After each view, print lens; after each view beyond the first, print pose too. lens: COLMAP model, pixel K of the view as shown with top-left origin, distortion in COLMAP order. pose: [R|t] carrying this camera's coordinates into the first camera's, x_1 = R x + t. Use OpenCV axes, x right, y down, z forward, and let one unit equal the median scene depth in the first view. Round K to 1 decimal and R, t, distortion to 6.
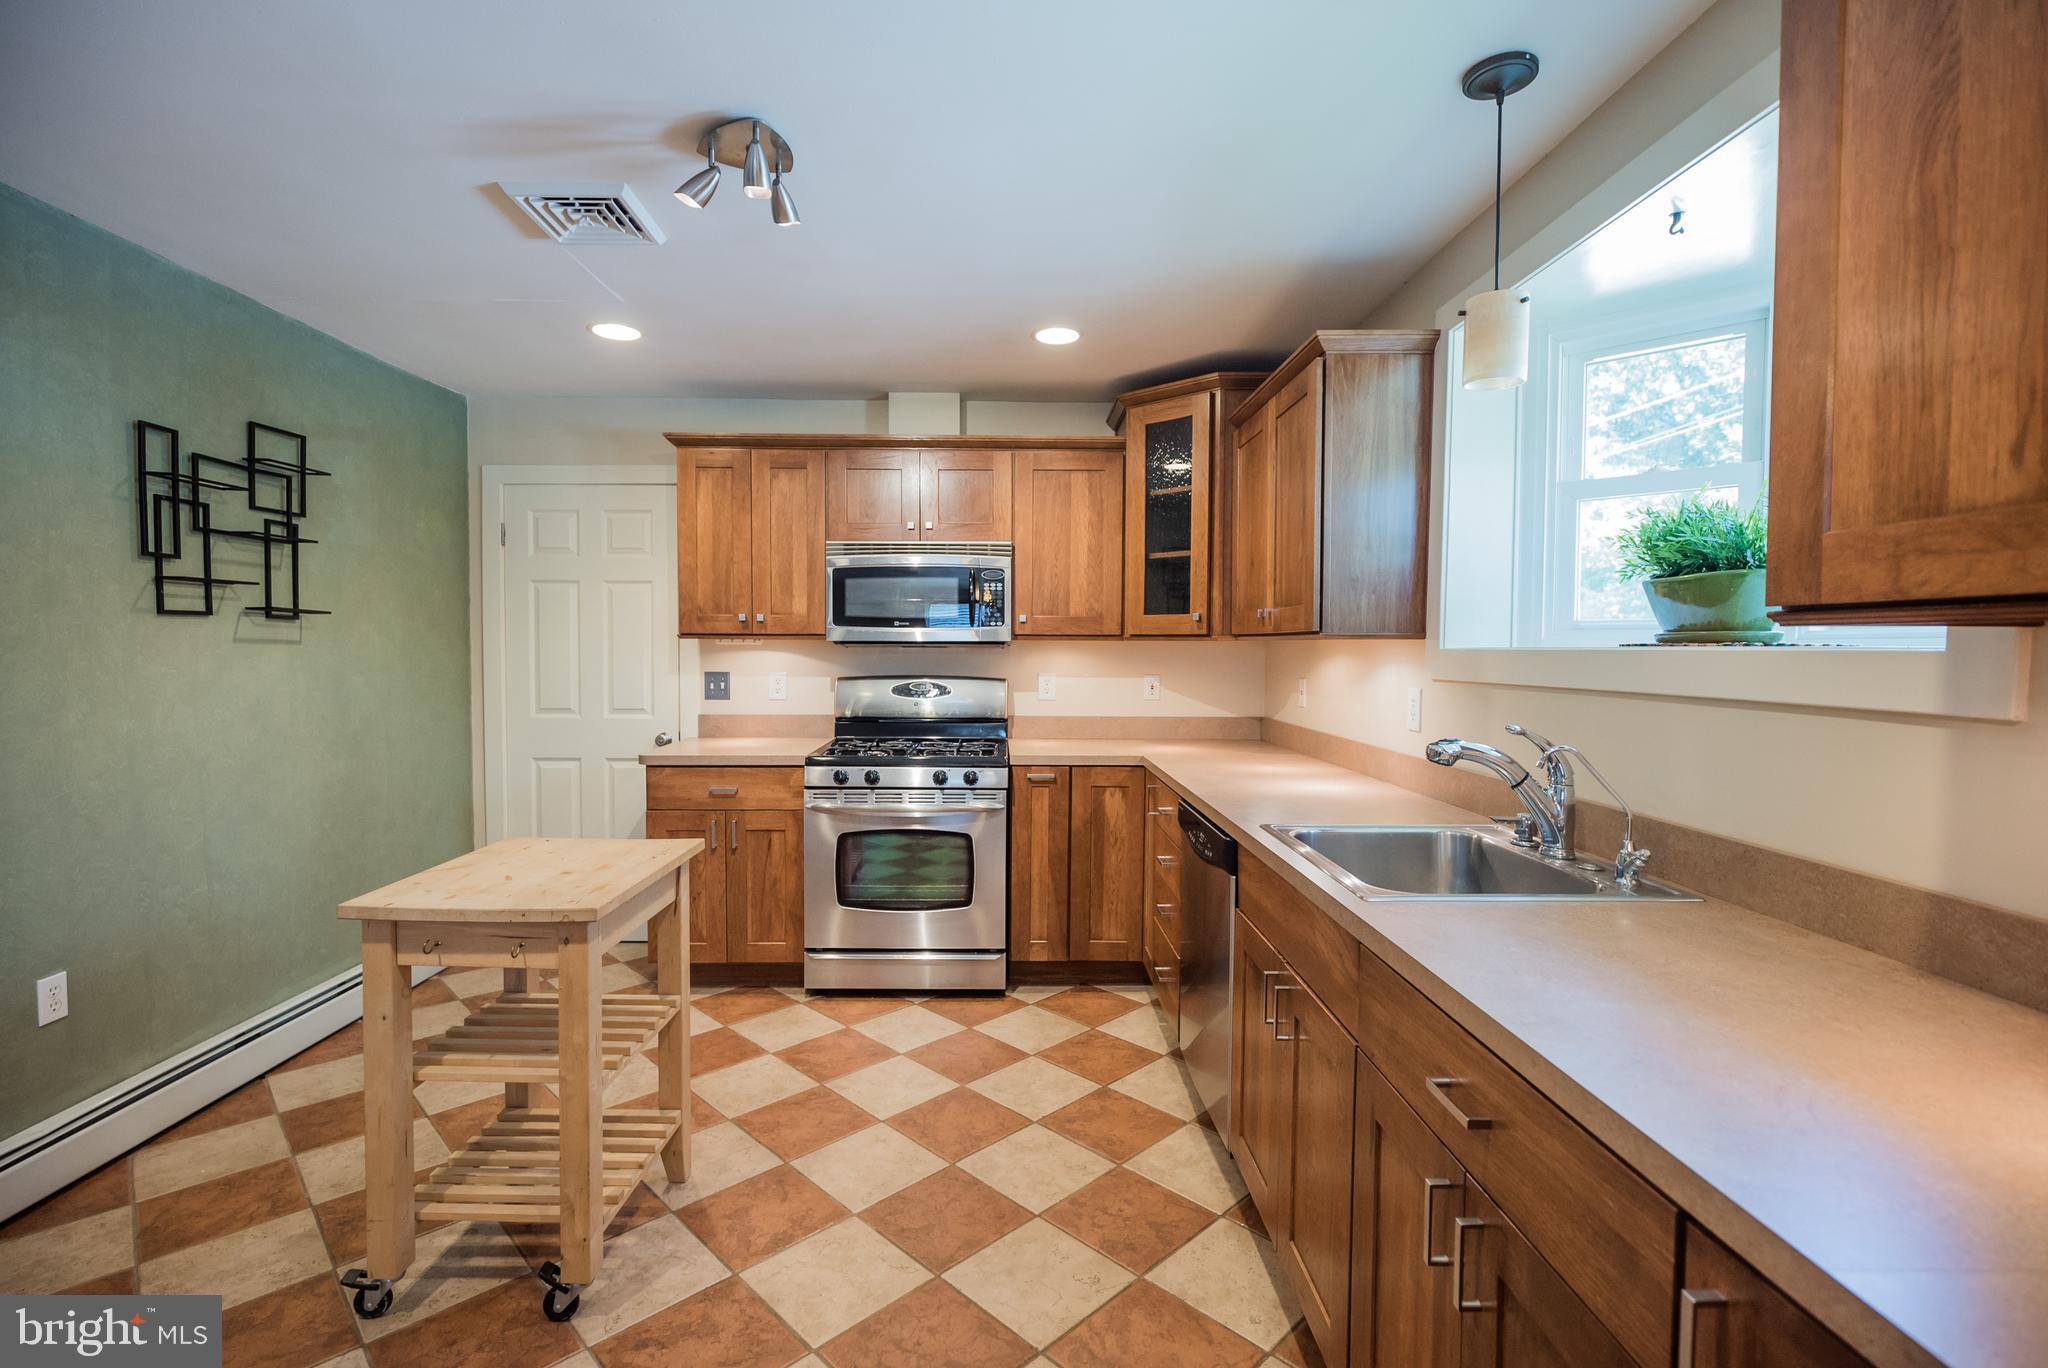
lens RADIAL K [[927.6, 0, 1012.5], [0, 927.6, 680.6], [0, 0, 1]] dist [-0.001187, -0.000243]
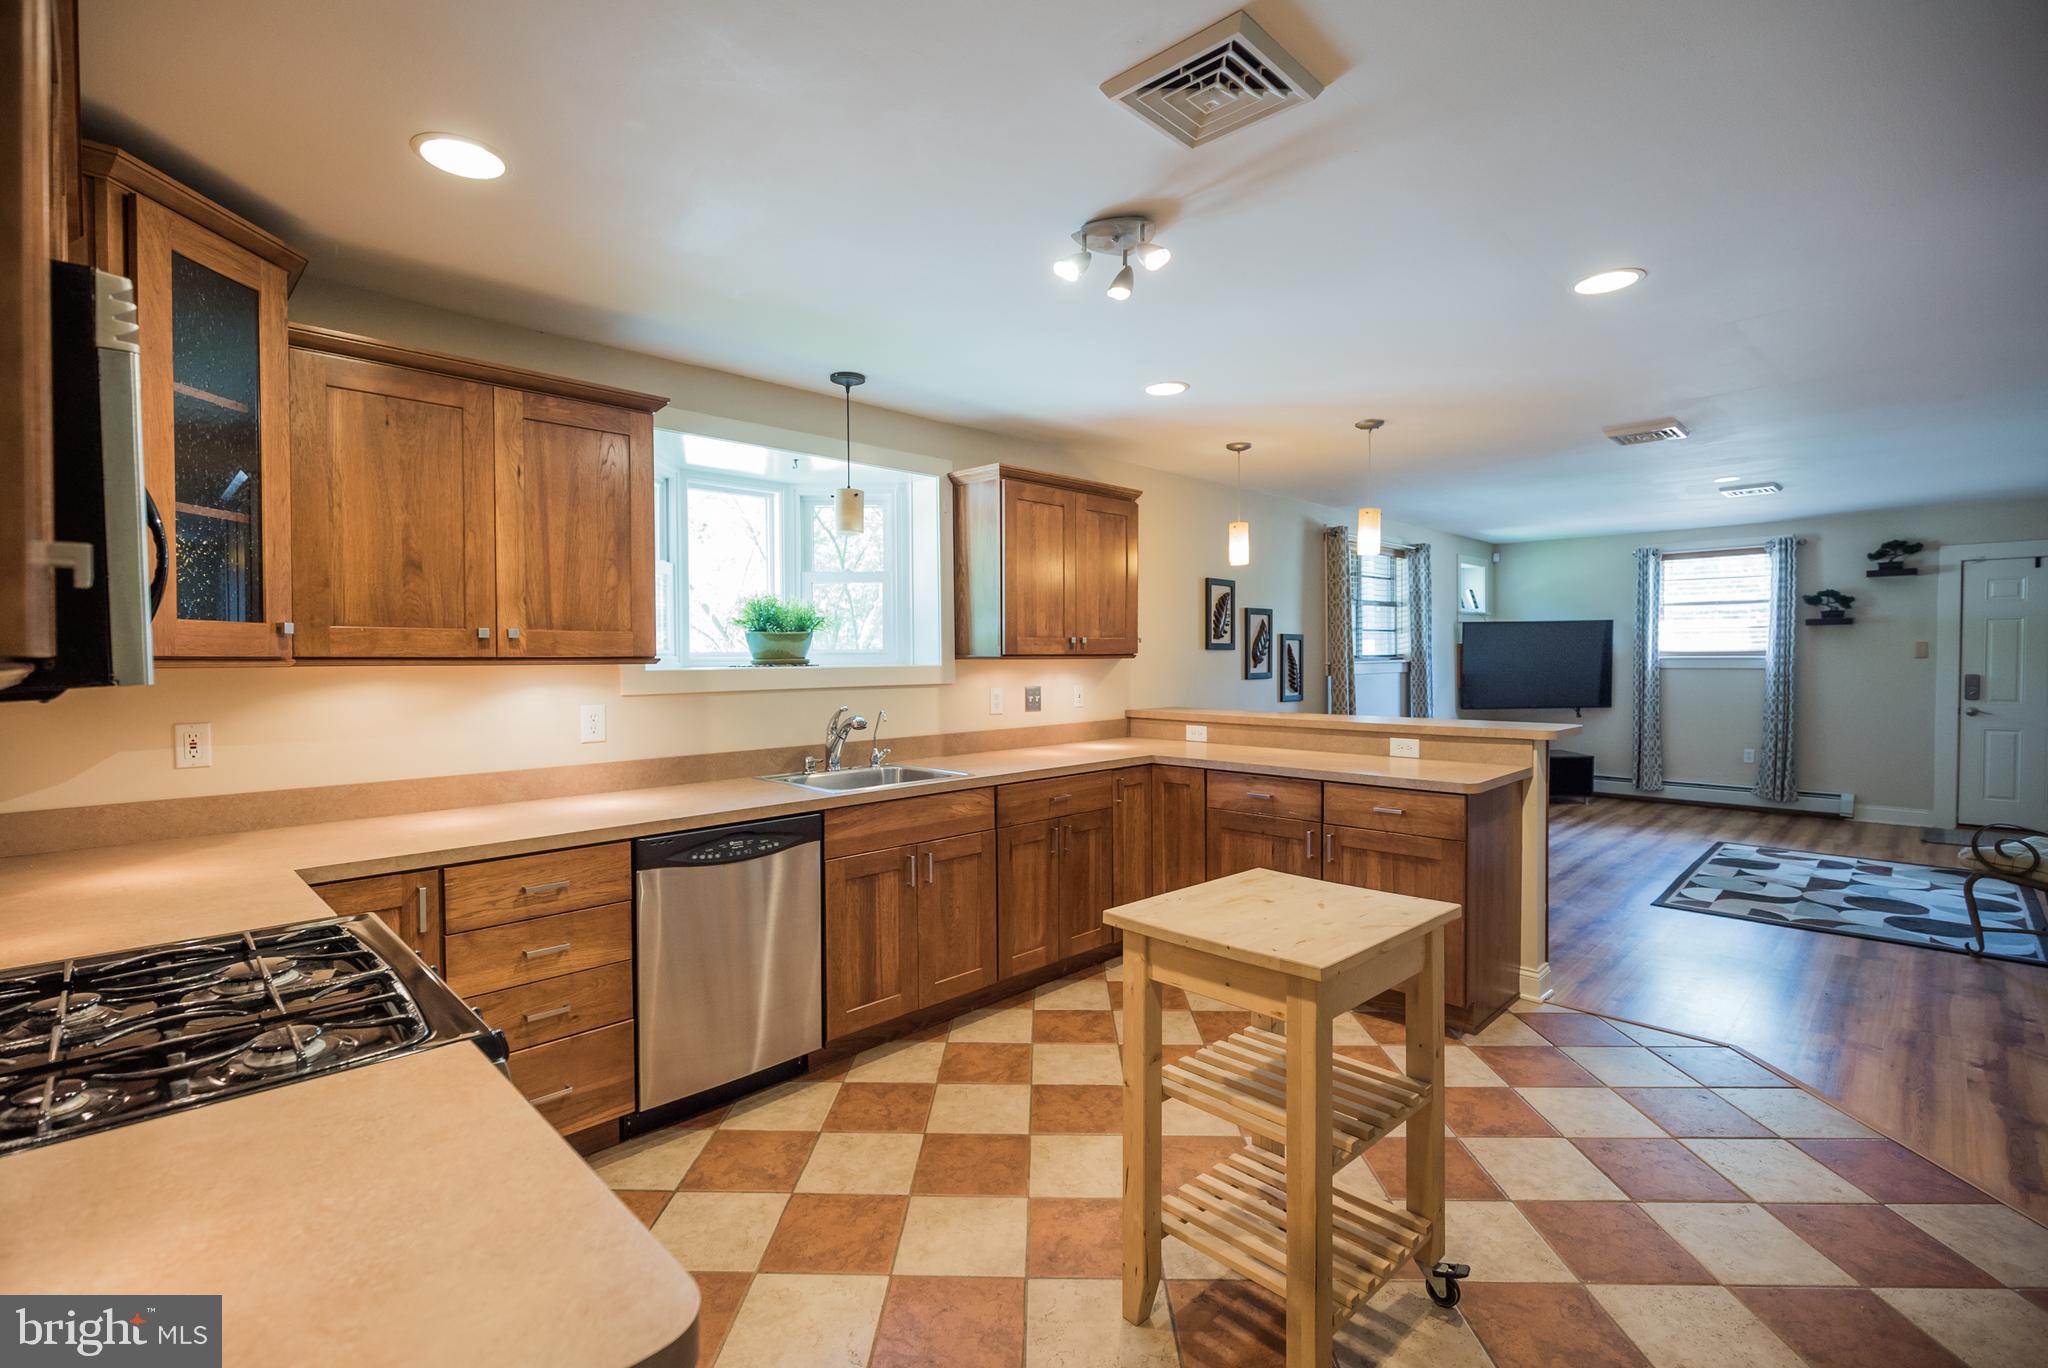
lens RADIAL K [[917.7, 0, 1021.6], [0, 917.7, 675.4], [0, 0, 1]] dist [-0.000845, 0.000244]
pose [[-0.698395, -0.016189, 0.715529, -0.572232], [0.028809, 0.998298, 0.050705, -0.053868], [-0.715132, 0.056026, -0.696740, 1.064942]]
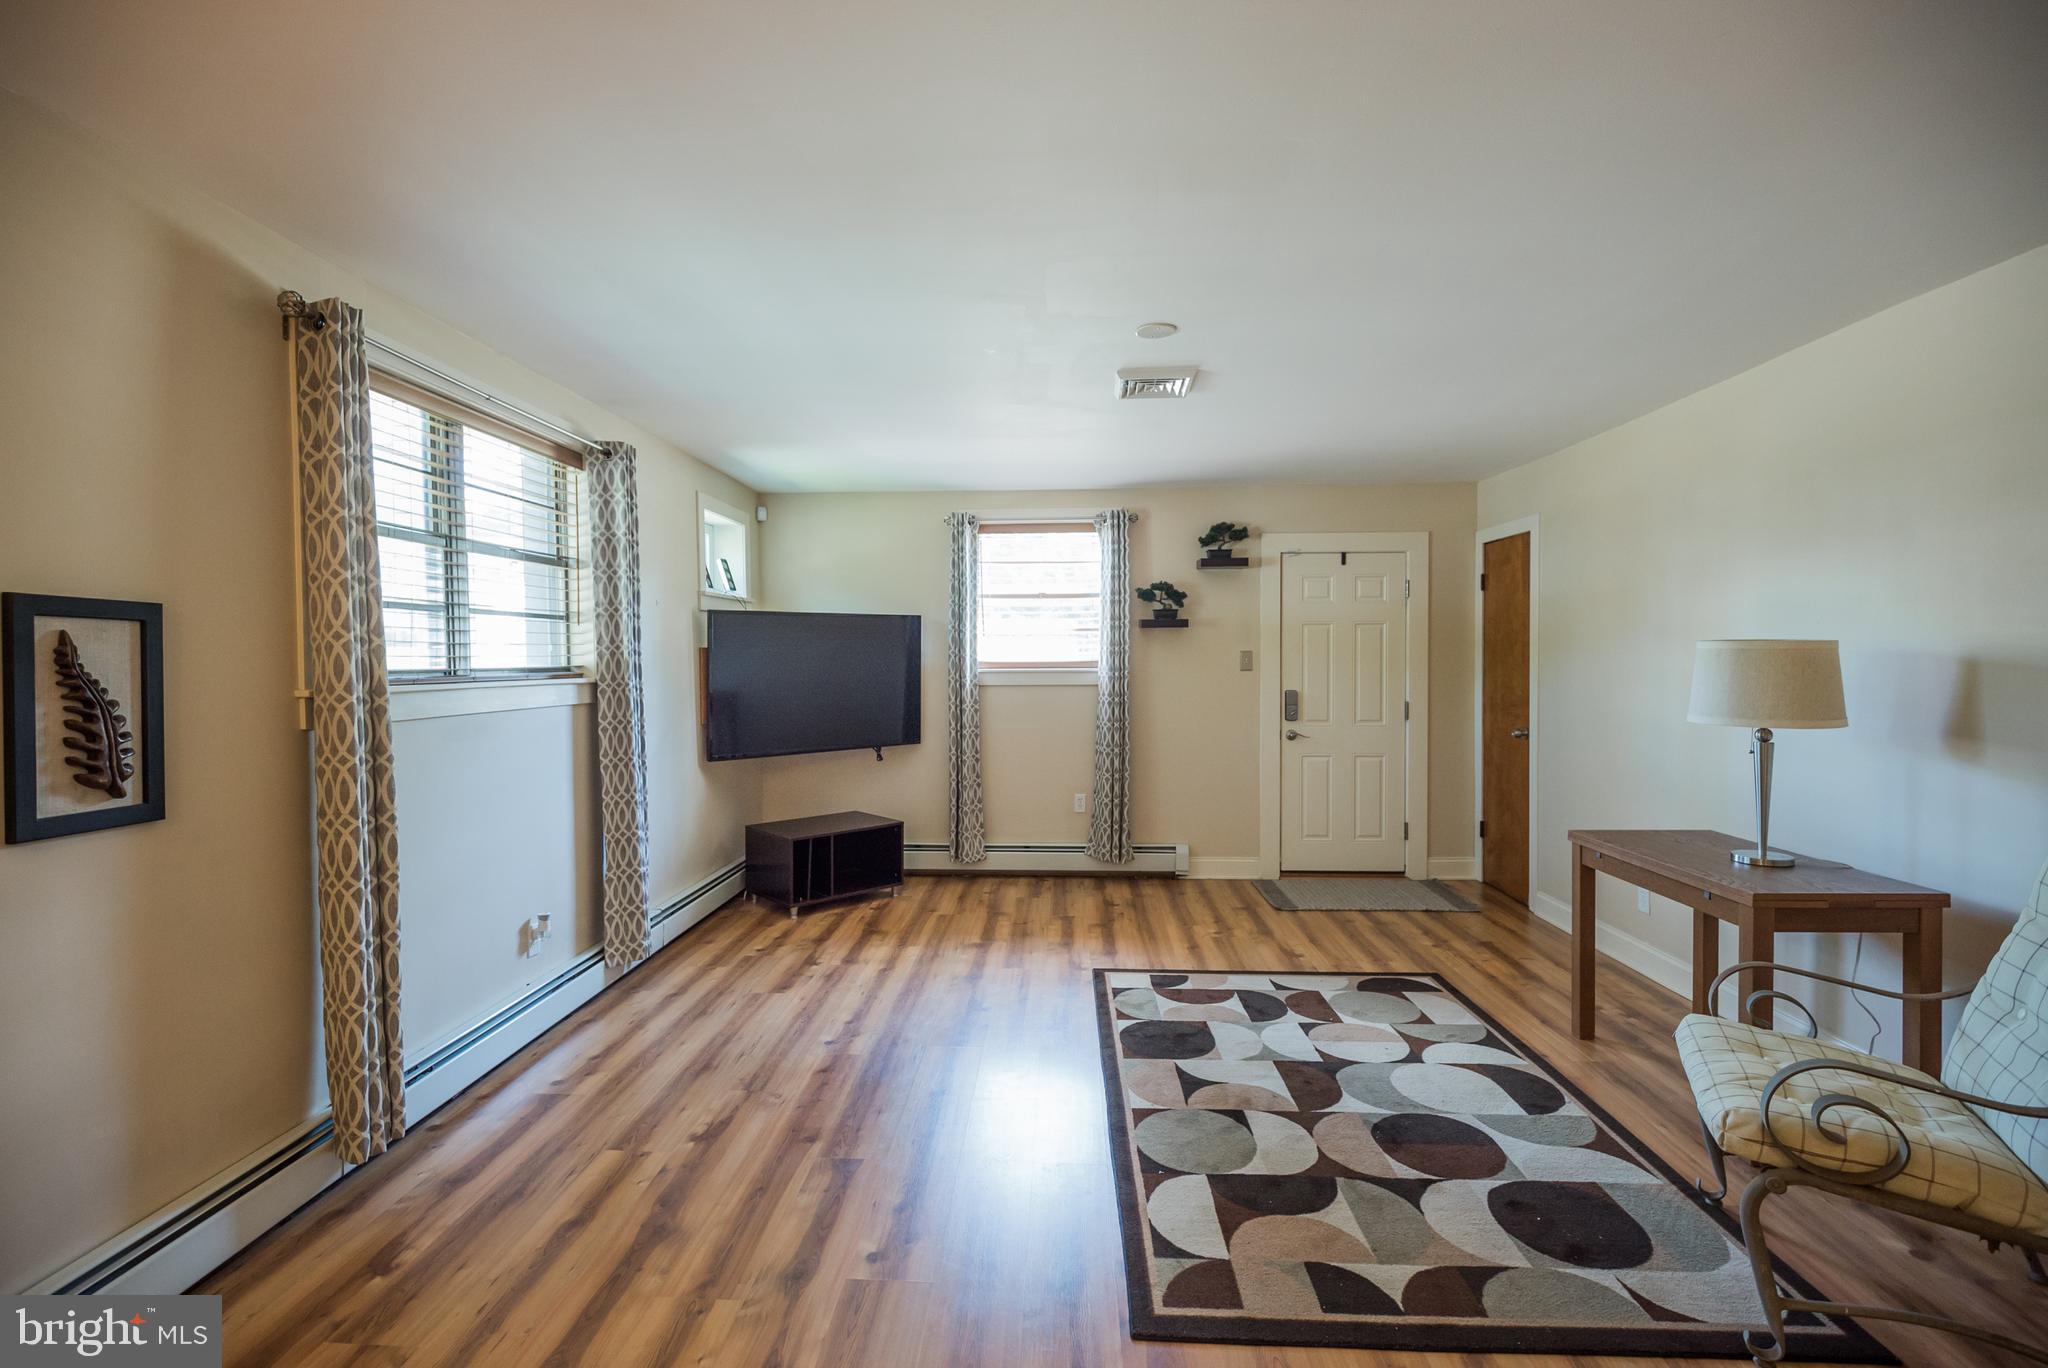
lens RADIAL K [[917.6, 0, 1016.7], [0, 917.6, 680.6], [0, 0, 1]] dist [0.000459, -0.004476]
pose [[-0.998007, -0.000753, 0.063099, -0.209897], [0.002851, 0.998370, 0.057002, -0.009734], [-0.063039, 0.057069, -0.996378, -0.085367]]
